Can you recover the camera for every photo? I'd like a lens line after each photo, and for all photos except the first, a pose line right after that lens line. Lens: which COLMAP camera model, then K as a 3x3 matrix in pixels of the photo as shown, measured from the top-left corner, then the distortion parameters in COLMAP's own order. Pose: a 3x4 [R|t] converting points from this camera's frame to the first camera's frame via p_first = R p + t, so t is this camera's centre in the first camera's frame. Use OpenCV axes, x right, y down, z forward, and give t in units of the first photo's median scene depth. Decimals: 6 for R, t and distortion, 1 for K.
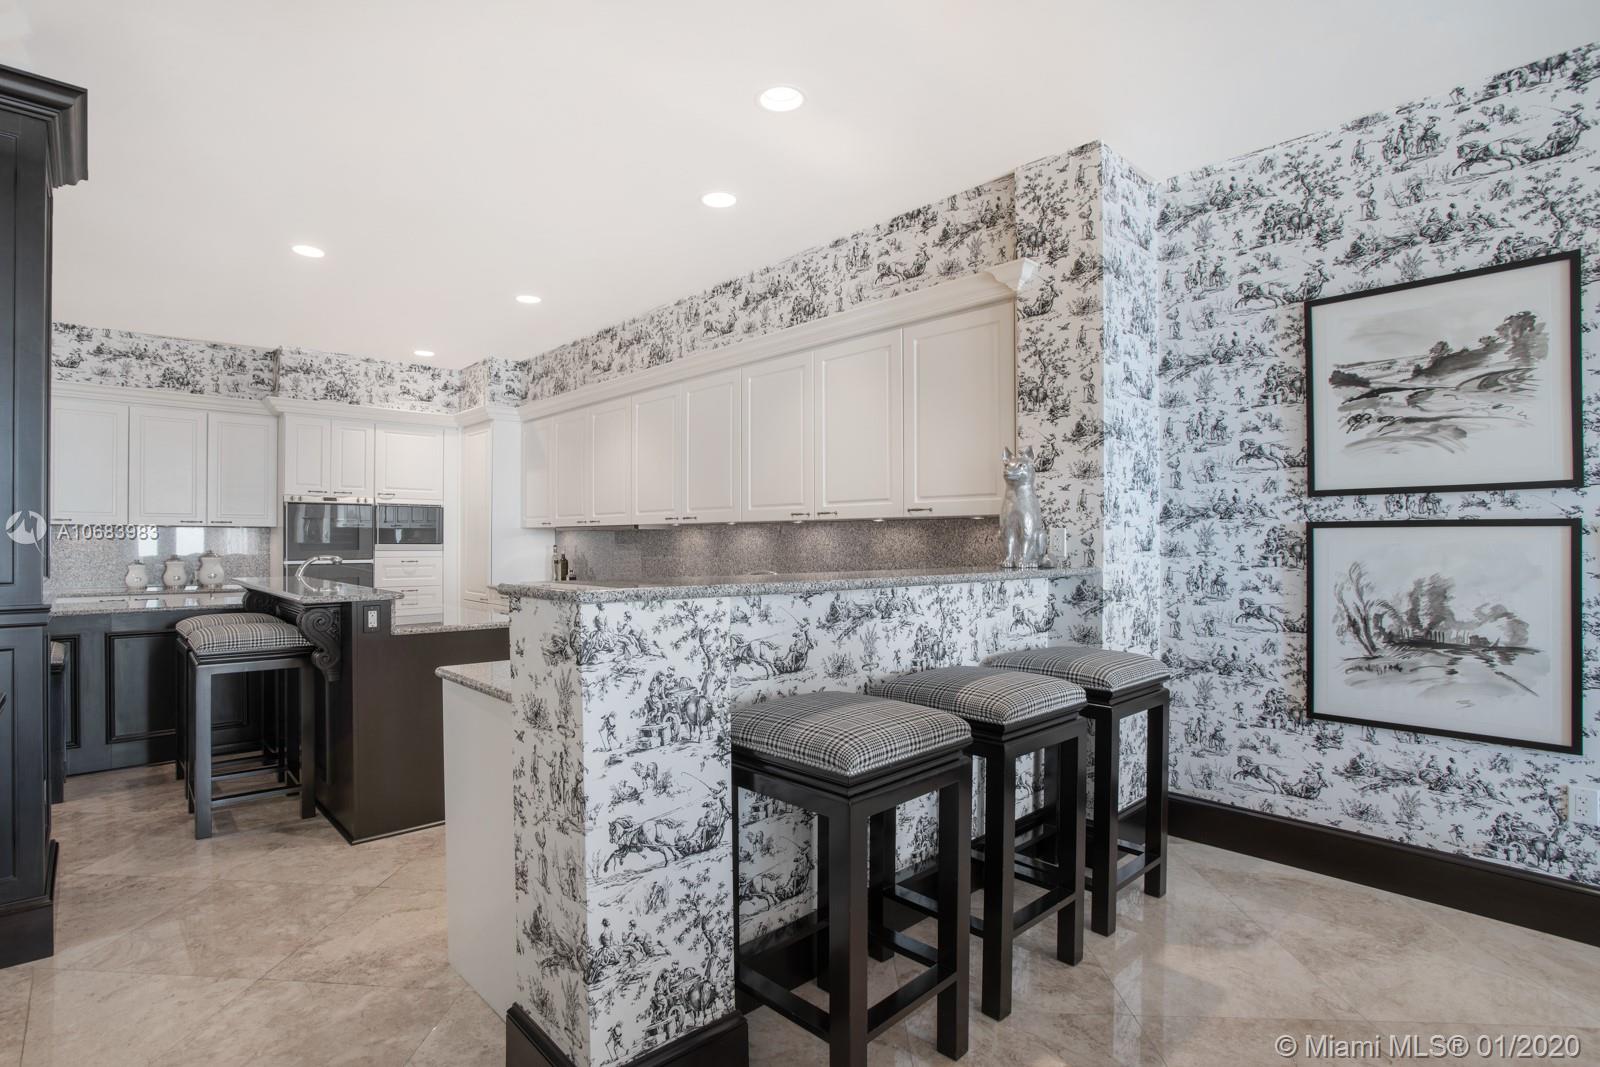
lens RADIAL K [[792.5, 0, 800.0], [0, 792.5, 533.5], [0, 0, 1]] dist [-0.003190, -0.000466]
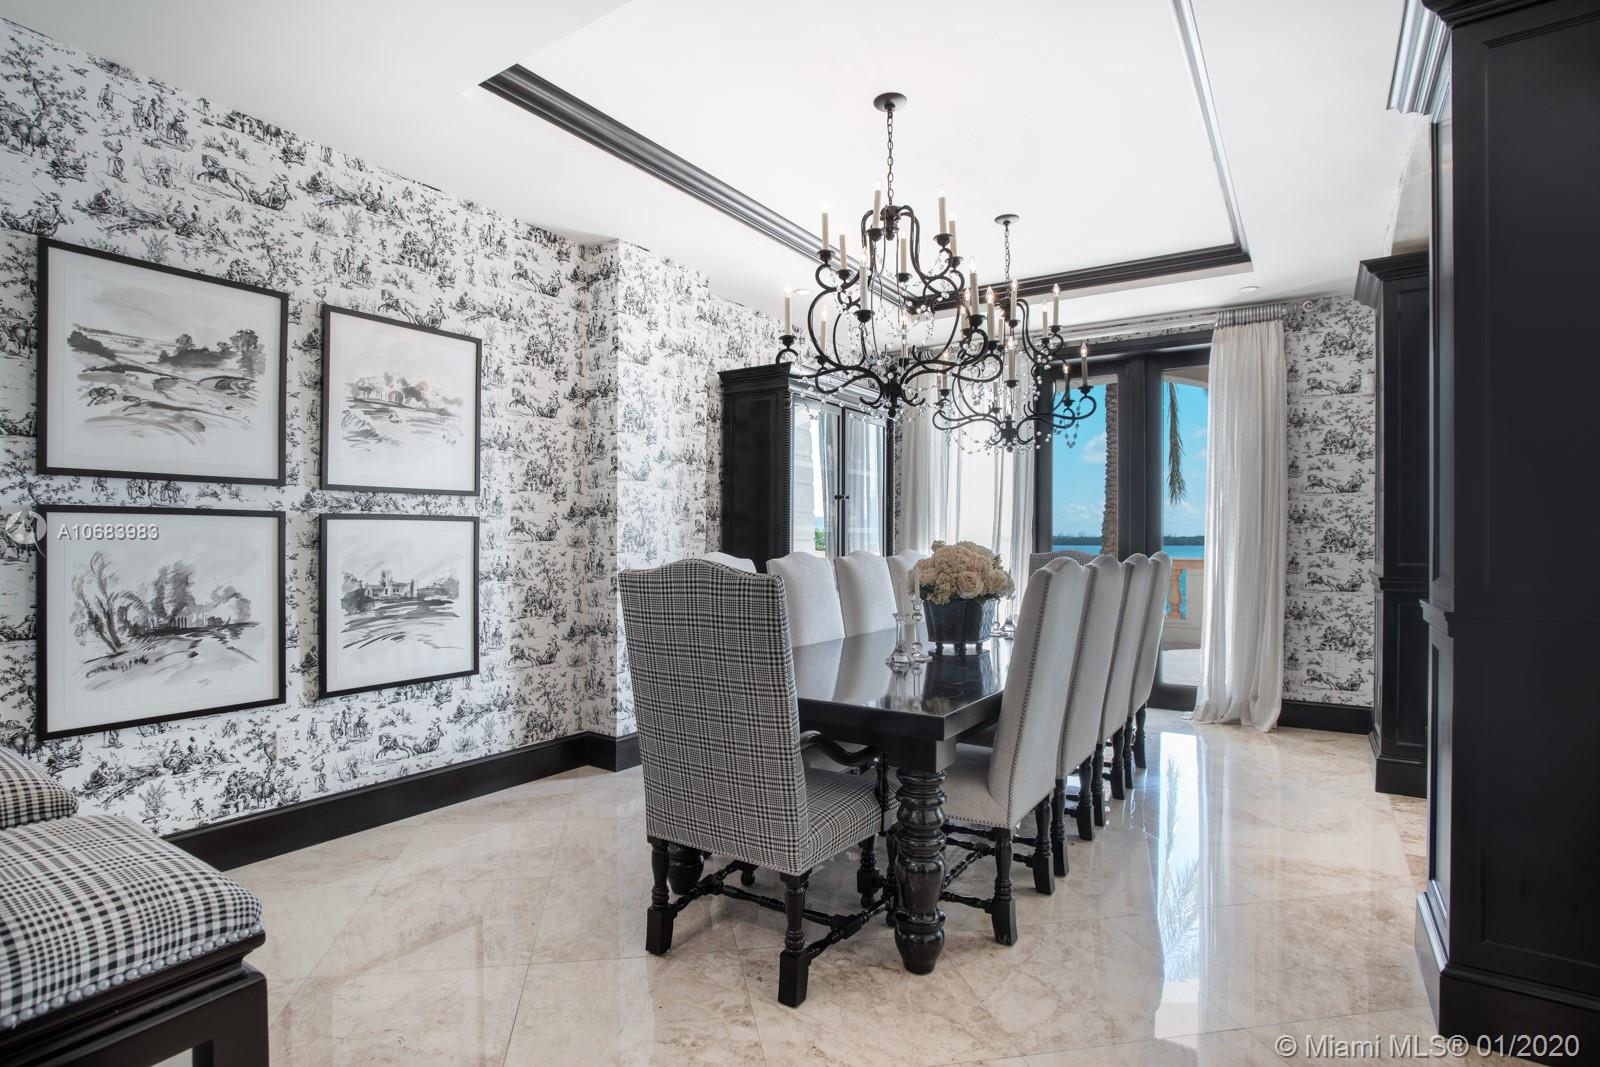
lens RADIAL K [[792.5, 0, 800.0], [0, 792.5, 533.5], [0, 0, 1]] dist [-0.003190, -0.000466]
pose [[-0.201488, 0.003401, 0.979485, -0.349348], [-0.013196, 0.999894, -0.006186, 0.011211], [-0.979402, -0.014172, -0.201421, 0.417205]]
